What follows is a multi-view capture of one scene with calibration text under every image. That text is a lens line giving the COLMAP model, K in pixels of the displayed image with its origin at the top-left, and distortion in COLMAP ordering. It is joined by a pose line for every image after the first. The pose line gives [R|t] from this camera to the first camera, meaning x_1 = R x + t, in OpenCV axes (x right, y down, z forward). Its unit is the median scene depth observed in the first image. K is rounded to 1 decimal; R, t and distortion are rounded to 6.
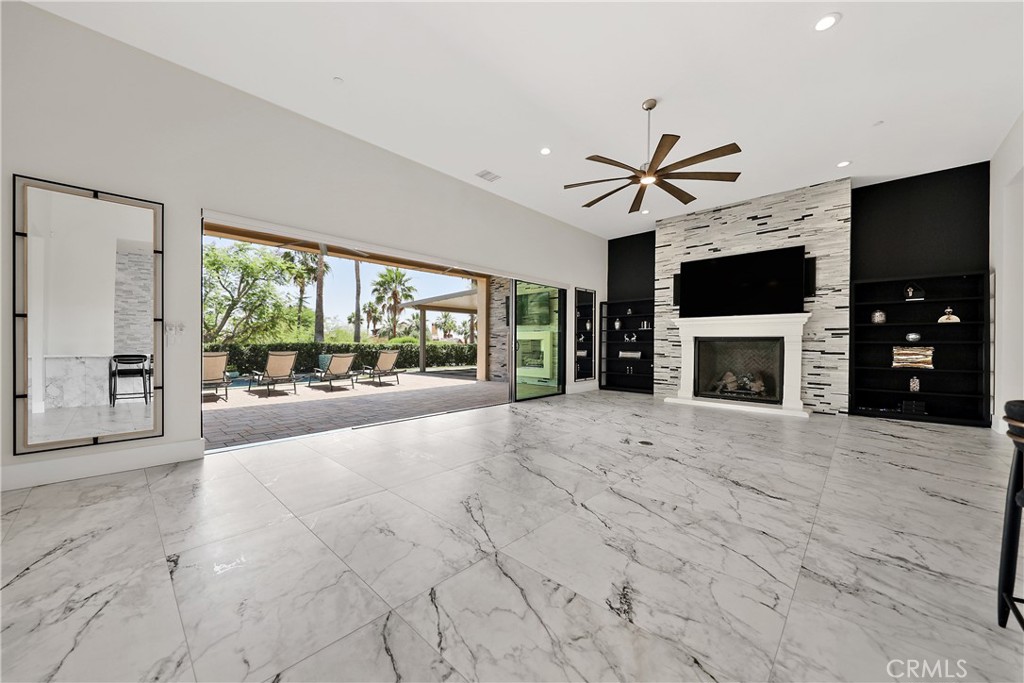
lens RADIAL K [[371.8, 0, 516.3], [0, 371.8, 346.0], [0, 0, 1]] dist [0.006622, -0.000111]
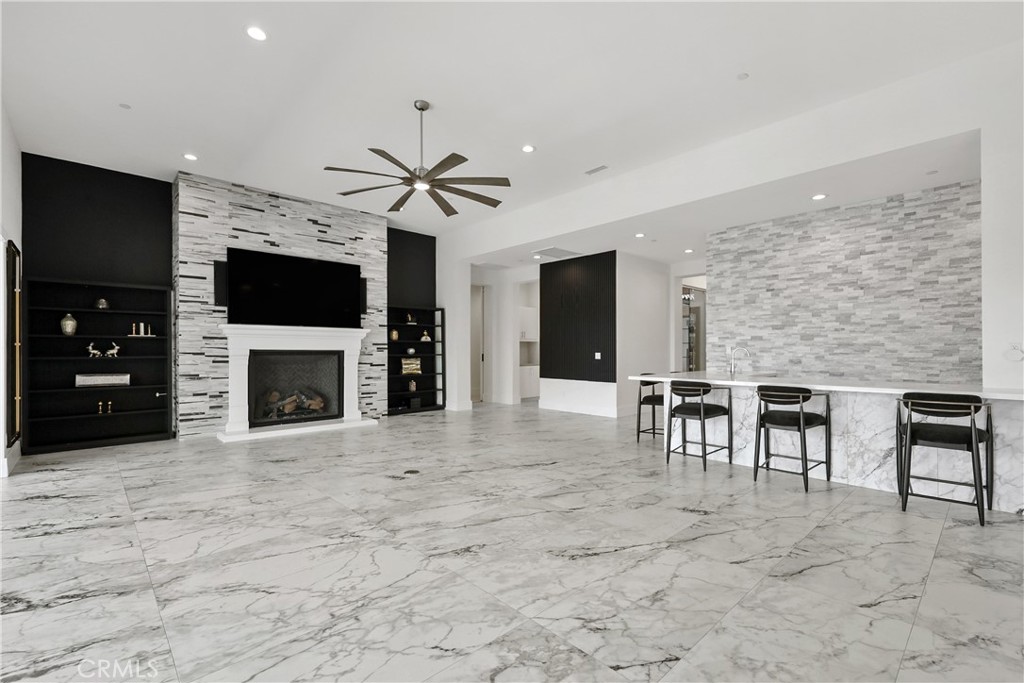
lens RADIAL K [[451.3, 0, 531.2], [0, 451.3, 353.3], [0, 0, 1]] dist [0.021561, -0.000094]
pose [[0.046919, -0.009360, 0.998855, -0.530264], [0.009453, 0.999915, 0.008926, -0.025562], [-0.998854, 0.009024, 0.047004, 0.470811]]
